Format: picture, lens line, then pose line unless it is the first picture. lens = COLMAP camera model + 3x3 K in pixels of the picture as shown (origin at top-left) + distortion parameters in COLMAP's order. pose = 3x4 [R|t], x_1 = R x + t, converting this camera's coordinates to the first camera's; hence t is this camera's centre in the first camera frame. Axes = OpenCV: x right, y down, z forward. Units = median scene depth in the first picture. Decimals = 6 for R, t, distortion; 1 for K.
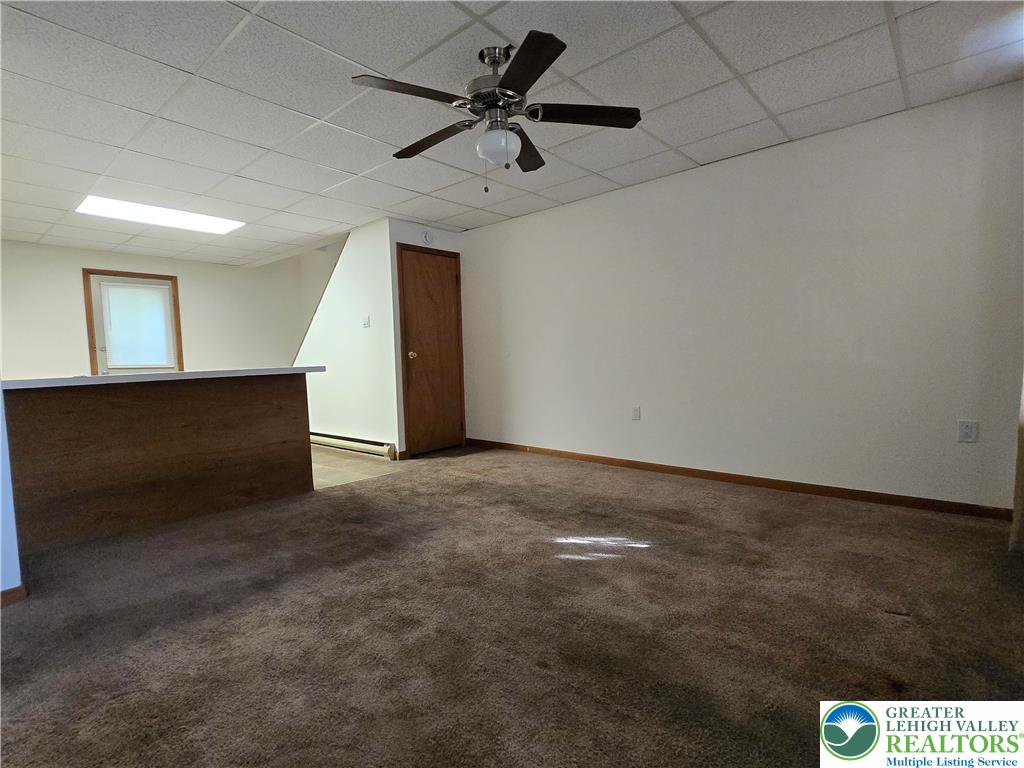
lens RADIAL K [[510.4, 0, 522.9], [0, 510.4, 387.0], [0, 0, 1]] dist [0.002318, 0.000198]
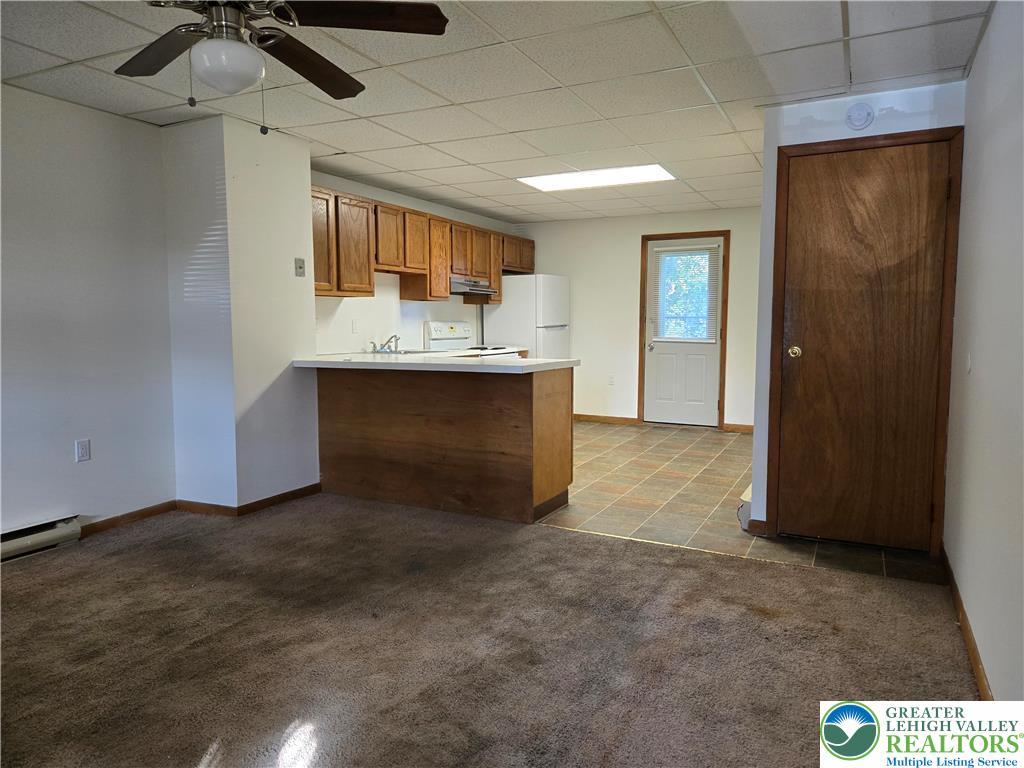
lens RADIAL K [[691.8, 0, 509.9], [0, 691.8, 382.9], [0, 0, 1]] dist [0.056293, -0.055773]
pose [[0.229554, 0.116191, -0.966336, 0.588898], [-0.067569, 0.992356, 0.103268, -0.118544], [0.970948, 0.041588, 0.235651, 0.727950]]
